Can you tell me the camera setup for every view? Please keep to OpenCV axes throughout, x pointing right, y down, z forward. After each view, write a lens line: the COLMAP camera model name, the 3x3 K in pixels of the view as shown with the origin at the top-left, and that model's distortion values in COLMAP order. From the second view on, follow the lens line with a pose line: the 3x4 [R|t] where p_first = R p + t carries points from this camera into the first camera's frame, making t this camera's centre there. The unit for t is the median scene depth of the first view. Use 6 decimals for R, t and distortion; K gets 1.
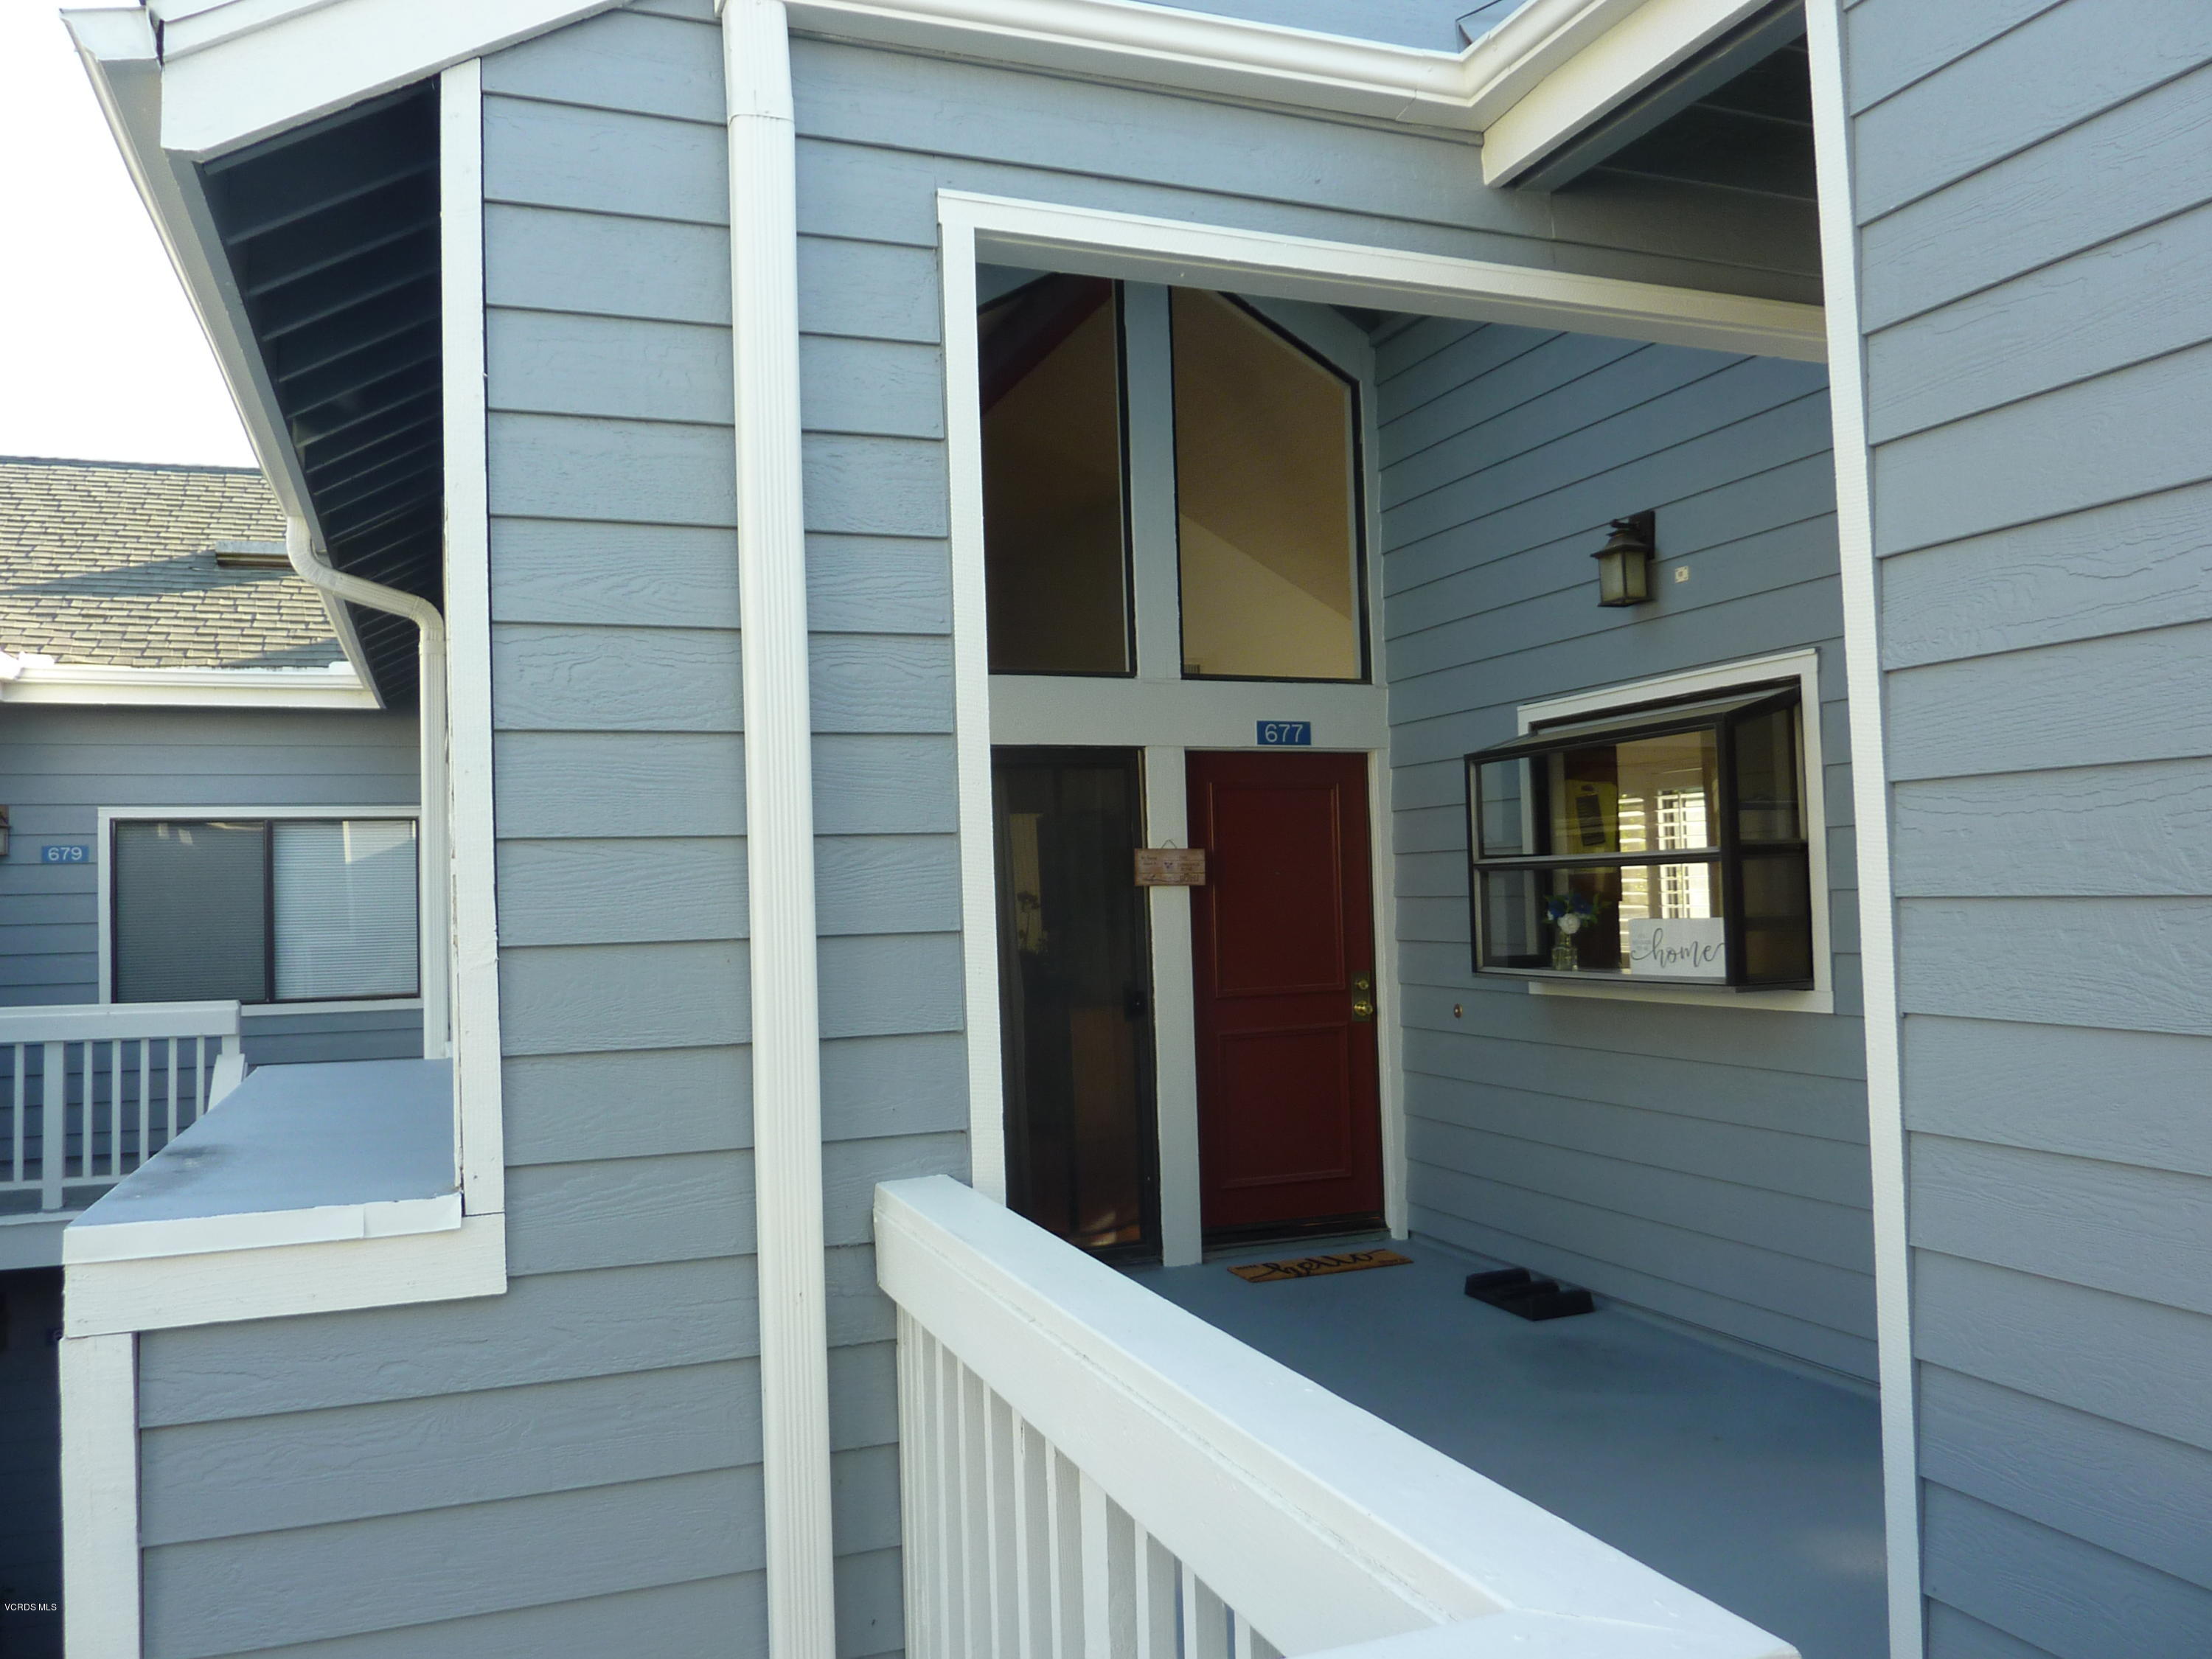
lens RADIAL K [[1696.0, 0, 1099.0], [0, 1696.0, 818.7], [0, 0, 1]] dist [-0.010211, -0.019232]
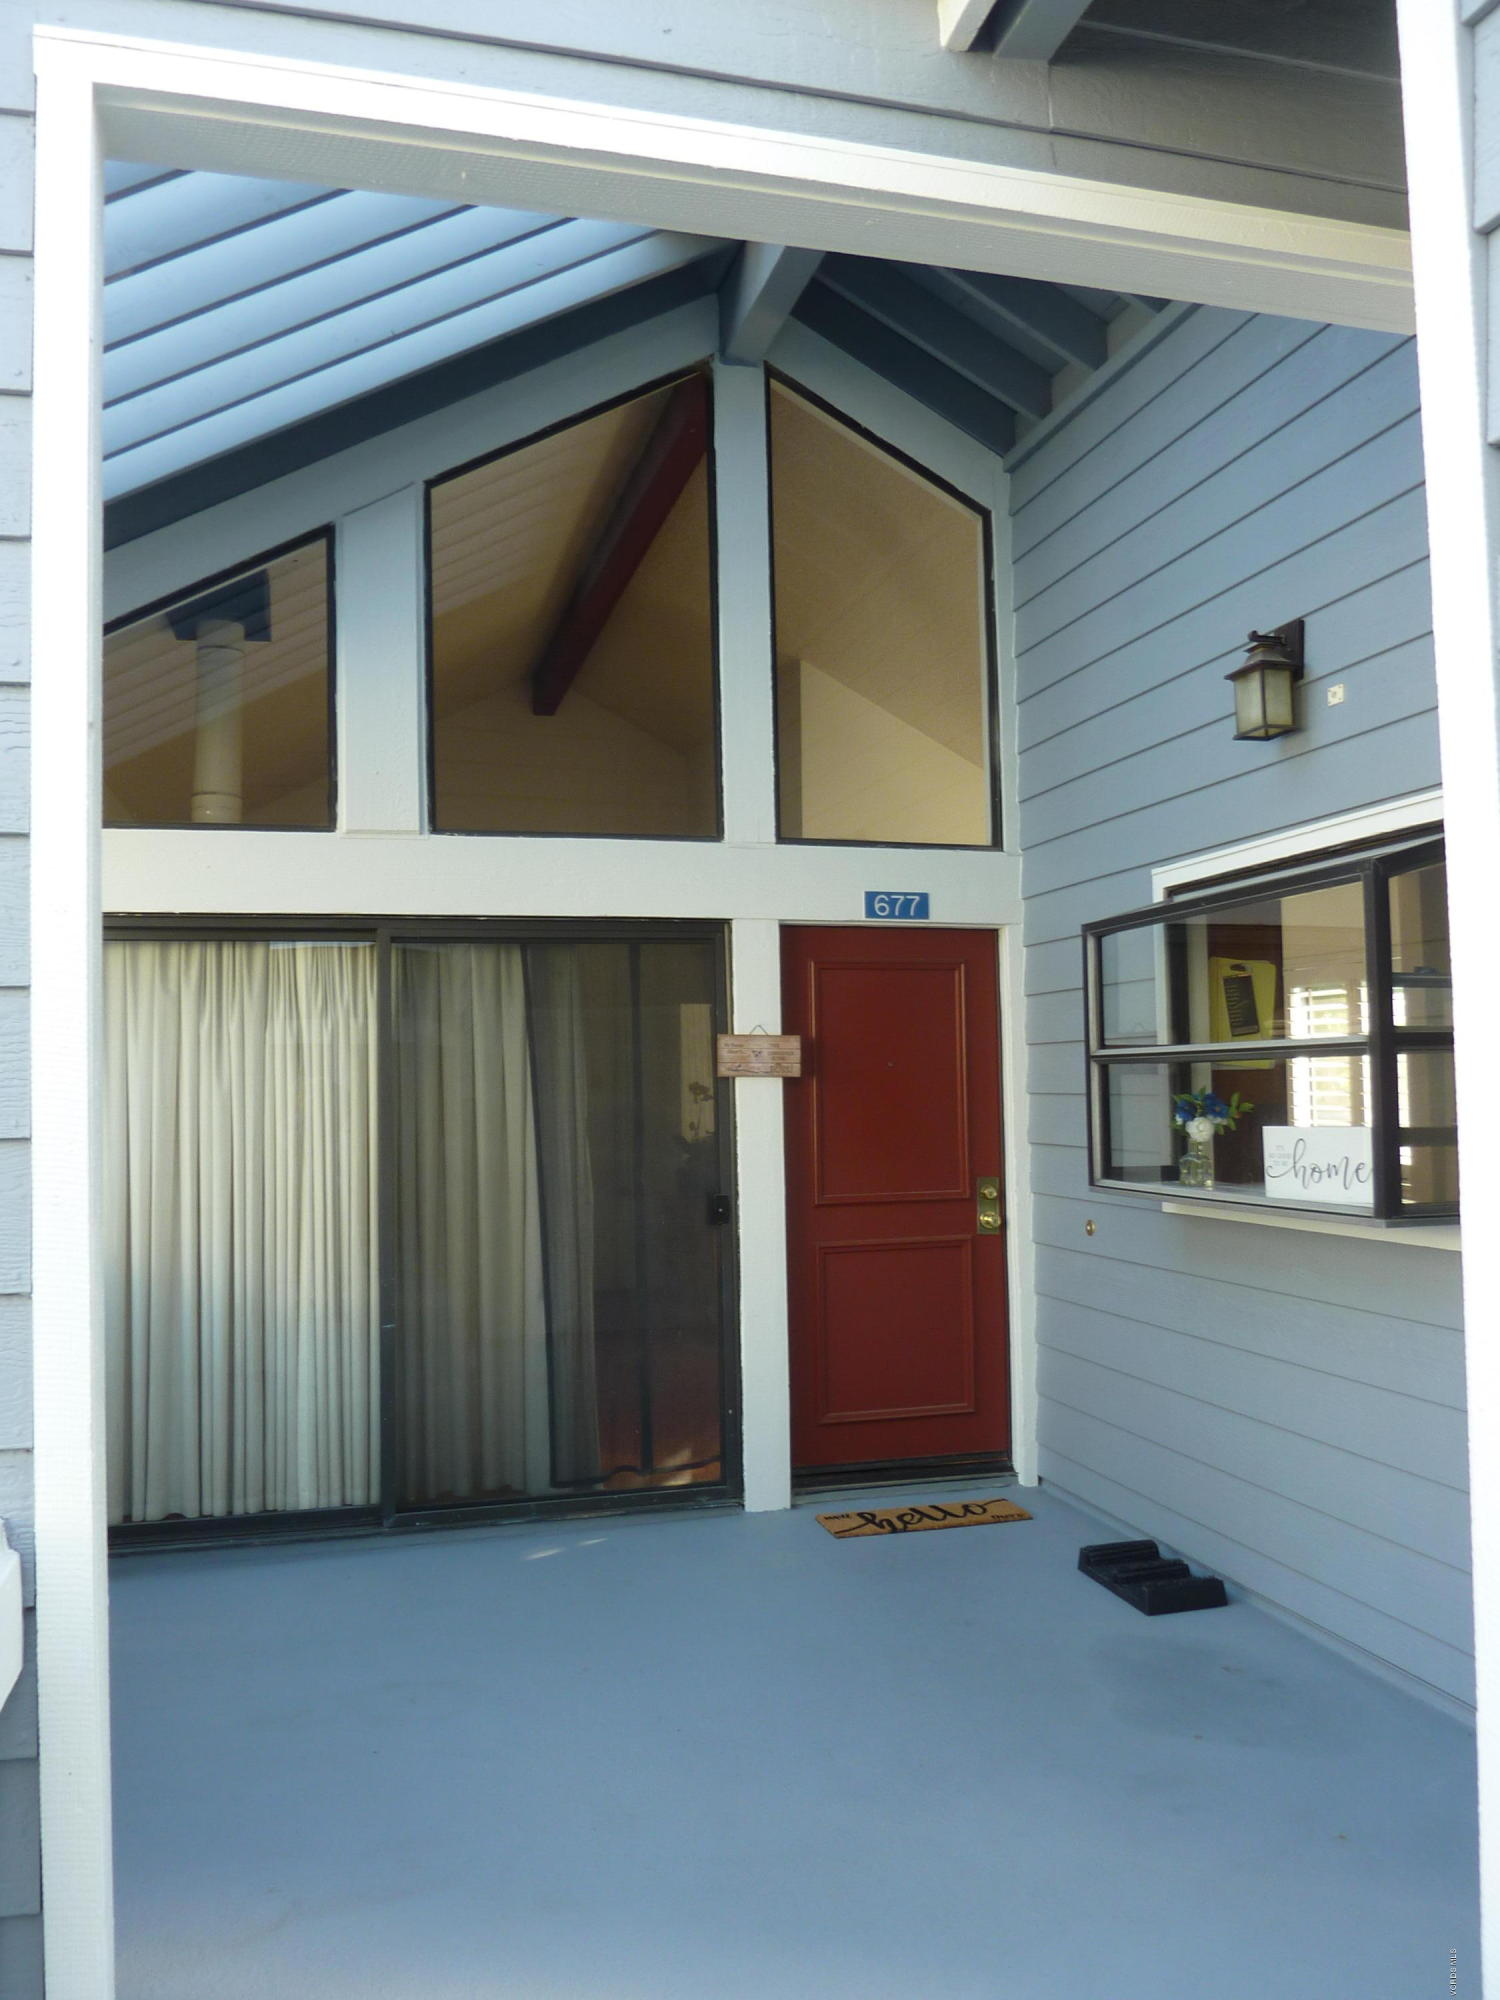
lens RADIAL K [[1533.5, 0, 727.6], [0, 1533.5, 997.4], [0, 0, 1]] dist [-0.010211, -0.019232]
pose [[0.994066, 0.007379, -0.108526, 0.112288], [-0.008611, 0.999904, -0.010884, 0.007160], [0.108435, 0.011754, 0.994034, 0.205966]]
